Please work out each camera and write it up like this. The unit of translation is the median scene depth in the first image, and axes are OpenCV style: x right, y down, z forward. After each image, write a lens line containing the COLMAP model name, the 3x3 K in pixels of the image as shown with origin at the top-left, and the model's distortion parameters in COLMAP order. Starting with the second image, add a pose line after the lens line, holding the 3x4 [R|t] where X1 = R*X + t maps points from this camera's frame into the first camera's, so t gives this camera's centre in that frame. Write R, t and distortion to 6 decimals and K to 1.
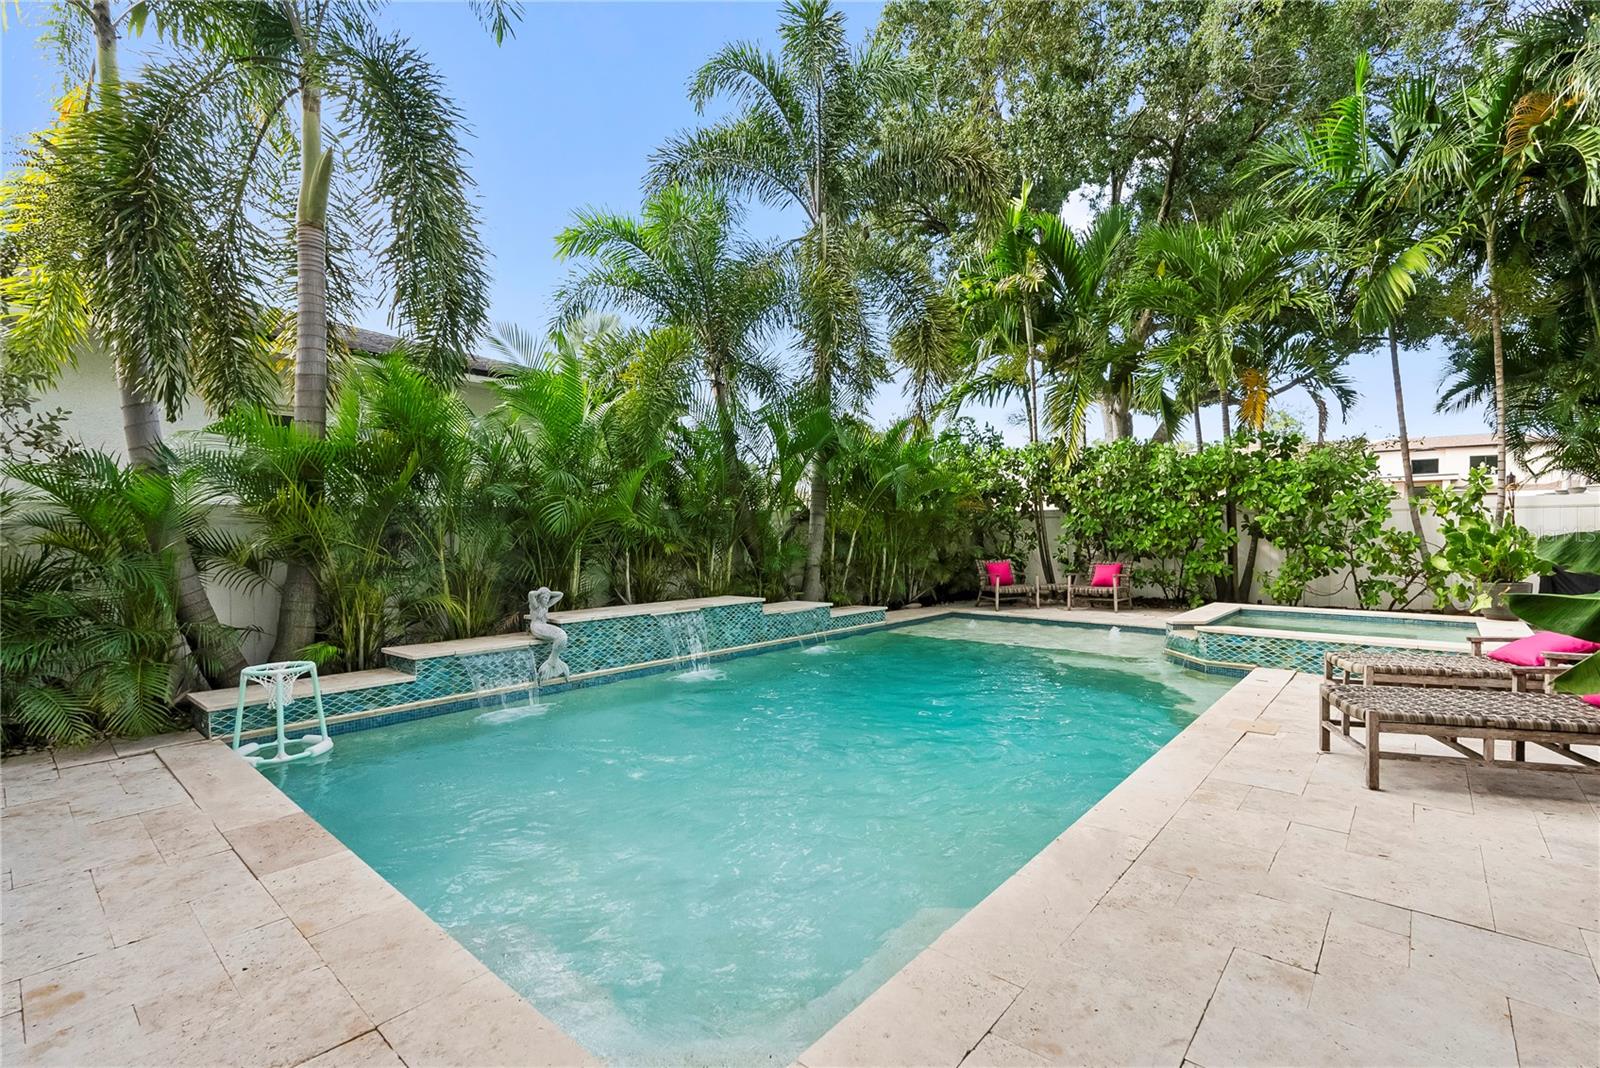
lens RADIAL K [[708.7, 0, 799.7], [0, 708.7, 531.2], [0, 0, 1]] dist [0.000665, 0.000625]
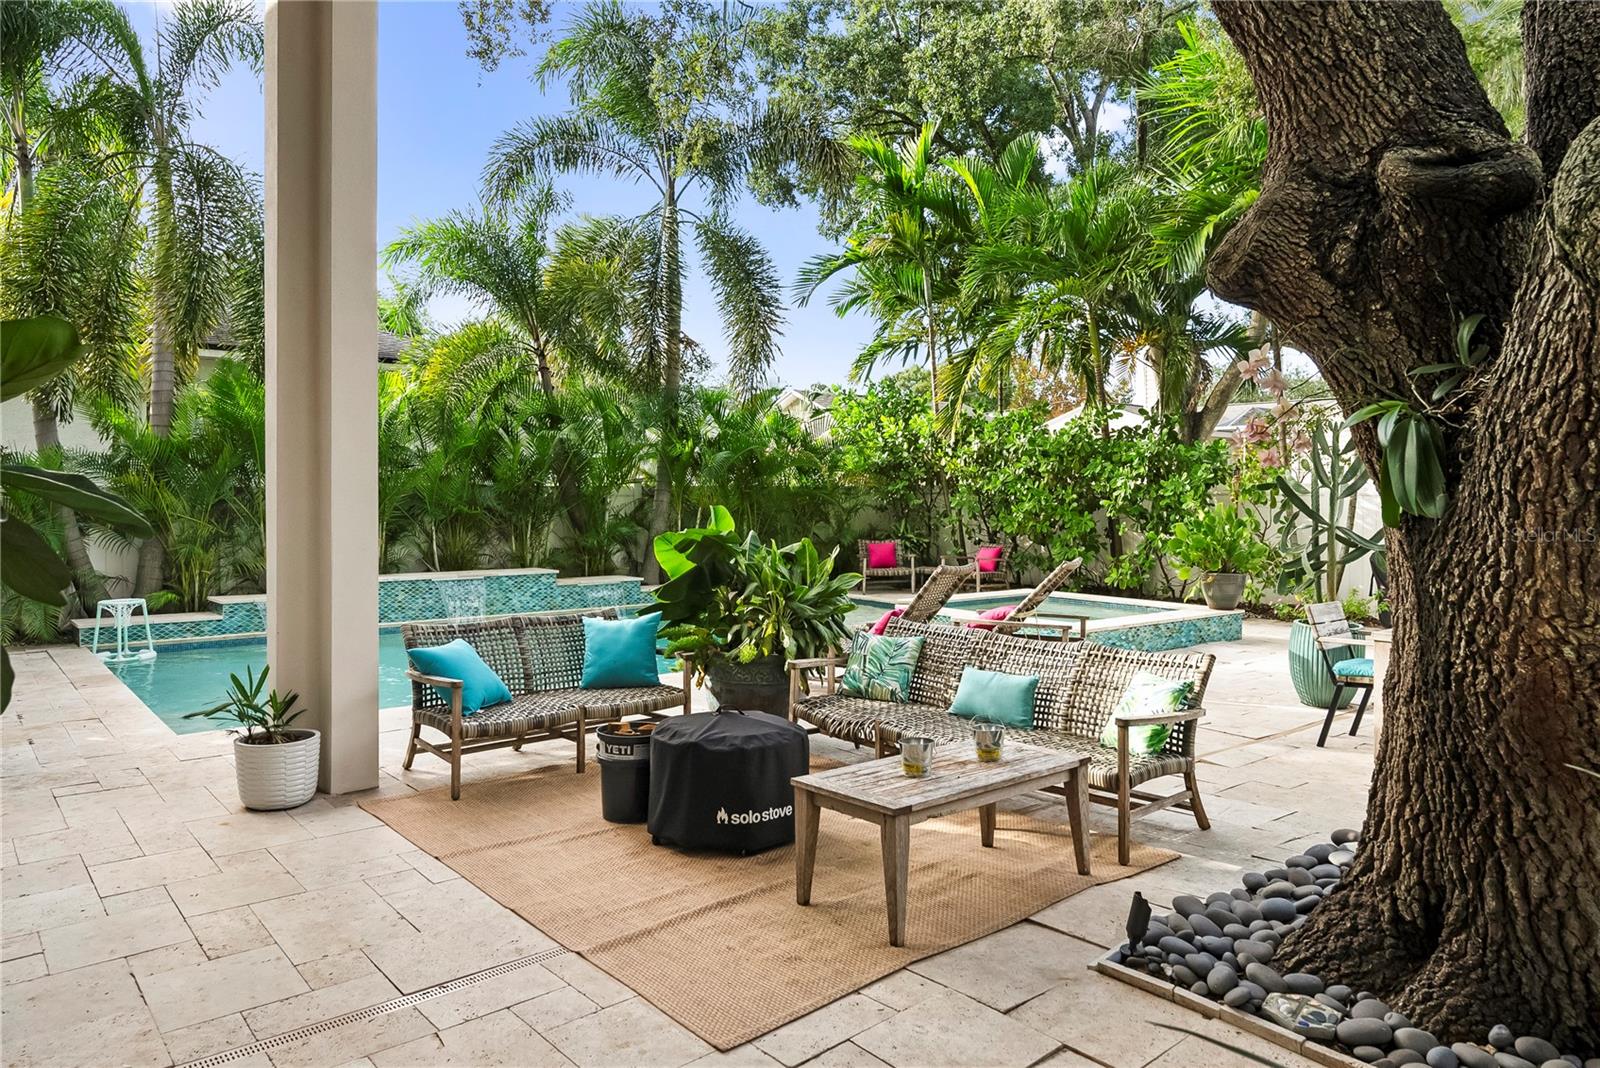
lens RADIAL K [[939.0, 0, 800.0], [0, 939.0, 534.0], [0, 0, 1]] dist [-0.034685, -0.001612]
pose [[0.990587, 0.014969, -0.136066, 0.785103], [-0.010594, 0.999405, 0.032824, -0.021678], [0.136476, -0.031073, 0.990156, -0.591318]]
